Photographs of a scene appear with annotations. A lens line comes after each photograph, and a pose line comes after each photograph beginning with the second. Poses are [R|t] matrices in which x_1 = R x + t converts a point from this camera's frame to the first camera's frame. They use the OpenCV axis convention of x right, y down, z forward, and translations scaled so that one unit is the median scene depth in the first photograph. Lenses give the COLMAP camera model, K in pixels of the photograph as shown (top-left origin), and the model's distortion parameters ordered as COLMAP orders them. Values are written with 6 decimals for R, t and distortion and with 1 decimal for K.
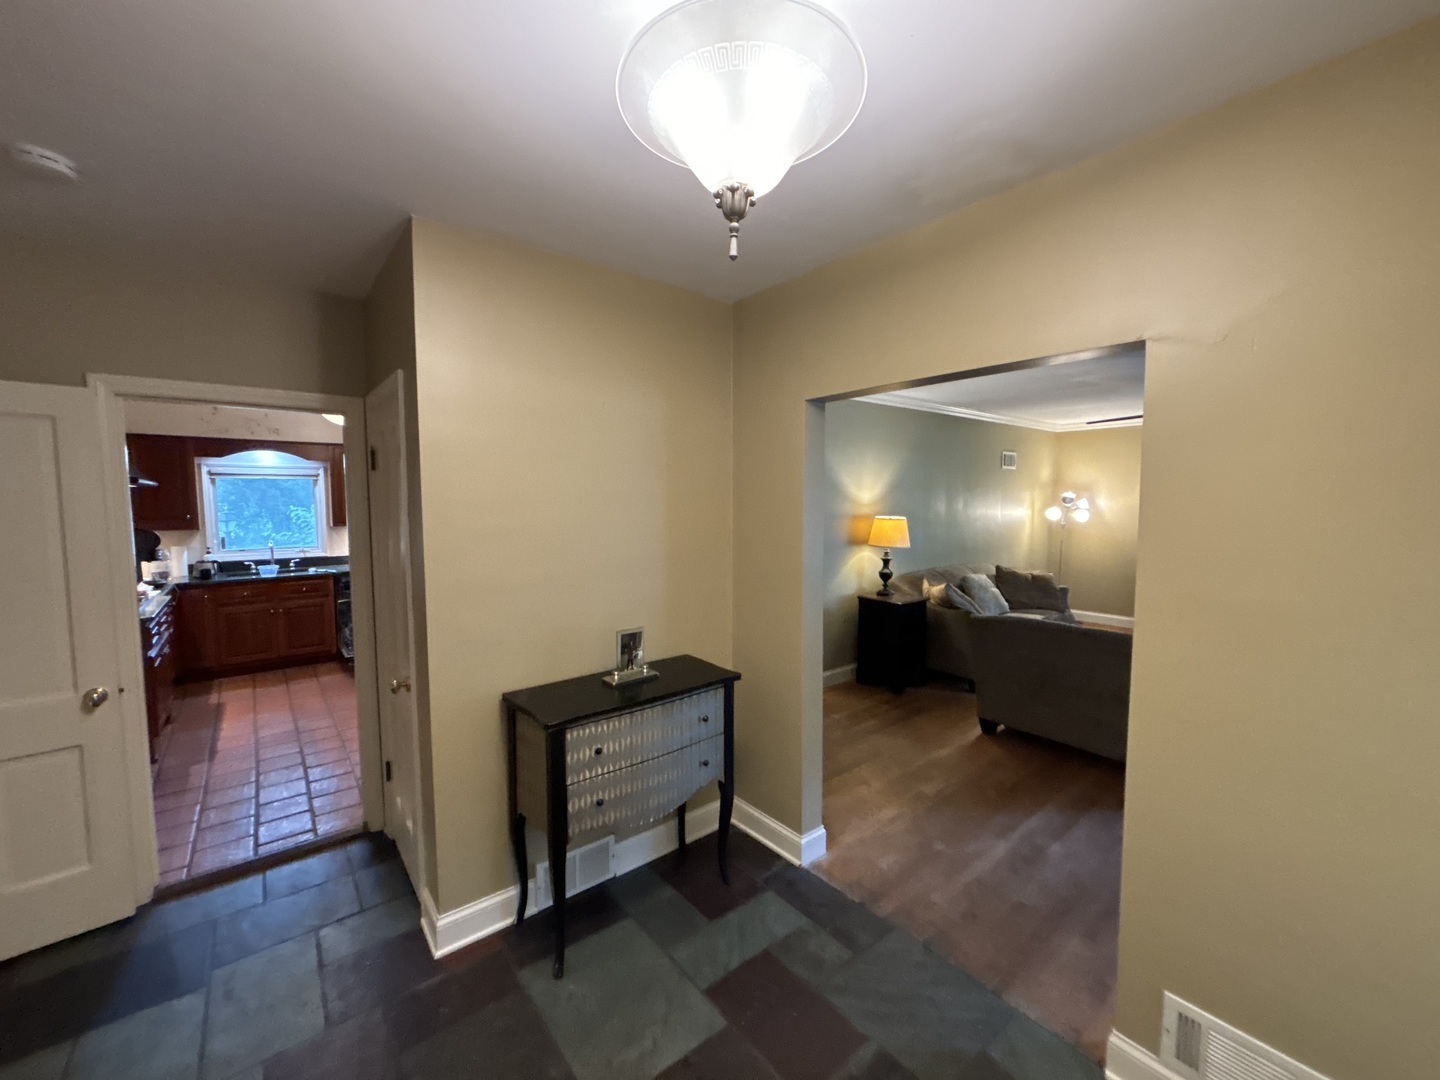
lens RADIAL K [[576.3, 0, 714.9], [0, 576.3, 543.1], [0, 0, 1]] dist [0.011561, 0.000065]
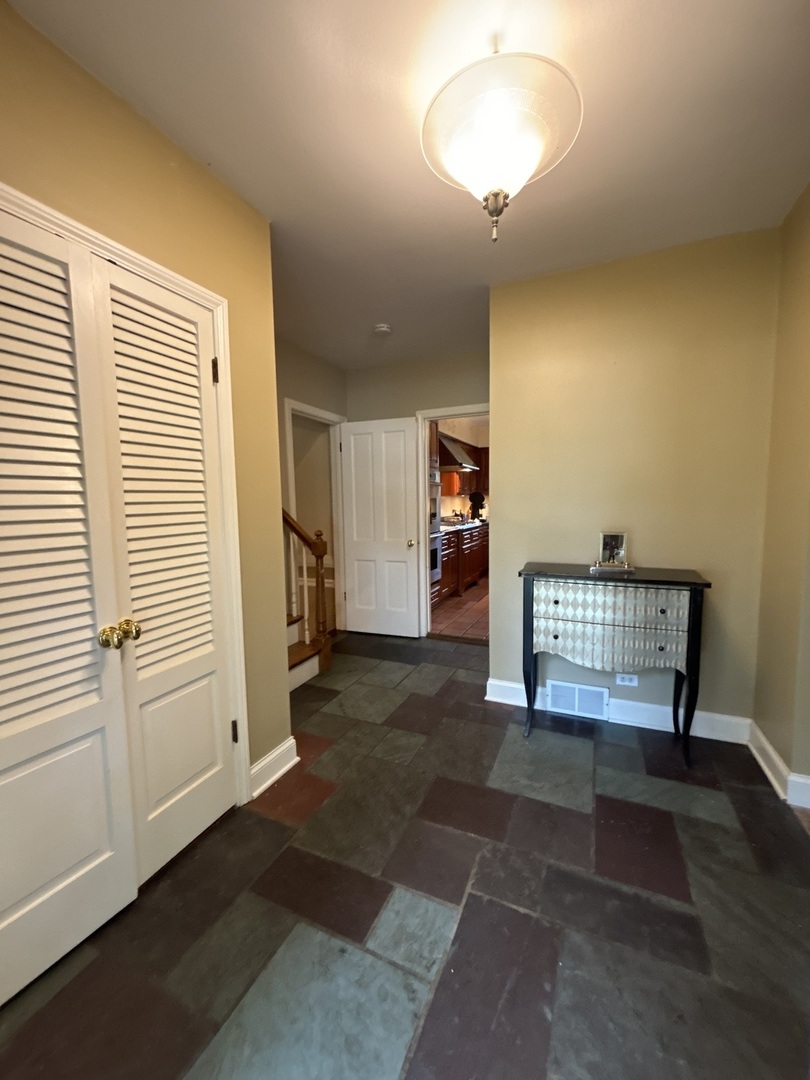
lens RADIAL K [[432.2, 0, 400.3], [0, 432.2, 541.2], [0, 0, 1]] dist [0.011561, 0.000065]
pose [[0.458584, 0.080283, -0.885017, 0.510602], [-0.041452, 0.996759, 0.068941, 0.123617], [0.887684, 0.005070, 0.460426, 0.119908]]
